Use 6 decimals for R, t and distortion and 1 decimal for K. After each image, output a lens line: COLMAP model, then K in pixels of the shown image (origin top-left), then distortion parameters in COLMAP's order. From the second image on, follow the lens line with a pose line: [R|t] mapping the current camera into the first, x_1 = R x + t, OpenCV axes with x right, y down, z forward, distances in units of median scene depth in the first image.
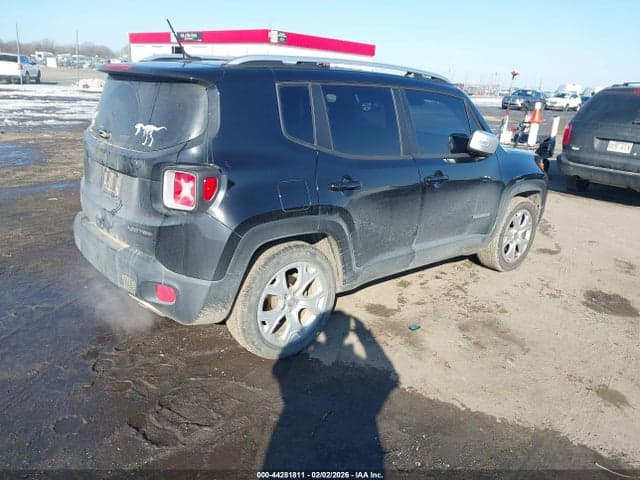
lens RADIAL K [[508.4, 0, 312.6], [0, 508.4, 239.2], [0, 0, 1]] dist [0.082522, -0.121574]
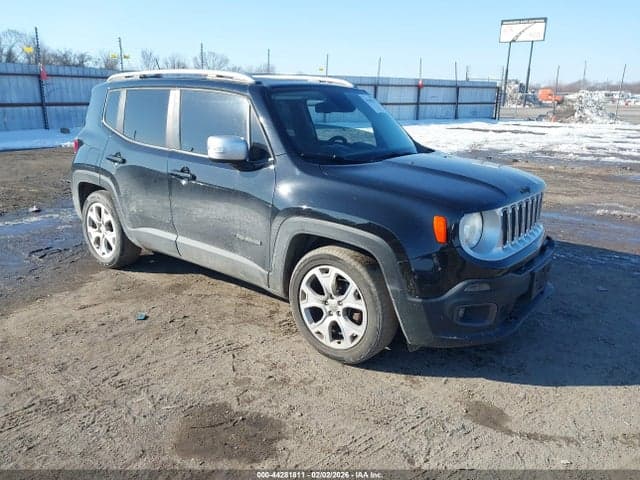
lens RADIAL K [[508.4, 0, 312.6], [0, 508.4, 239.2], [0, 0, 1]] dist [0.082522, -0.121574]
pose [[0.149845, 0.208412, -0.966494, 1.035964], [-0.299708, 0.941112, 0.156472, -0.187157], [0.942190, 0.266220, 0.203484, 0.856675]]
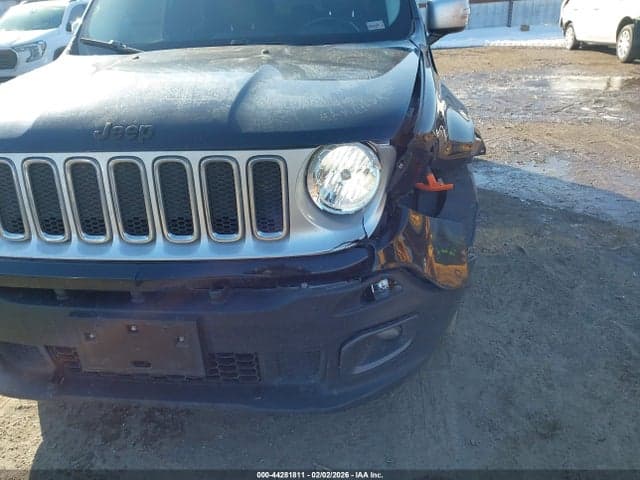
lens RADIAL K [[500.8, 0, 320.0], [0, 500.8, 240.0], [0, 0, 1]] dist [0.083697, -0.102147]
pose [[-0.767589, 0.250021, -0.590166, 0.508055], [-0.181709, 0.798114, 0.574453, -0.357253], [0.614645, 0.548182, -0.567192, 1.493629]]
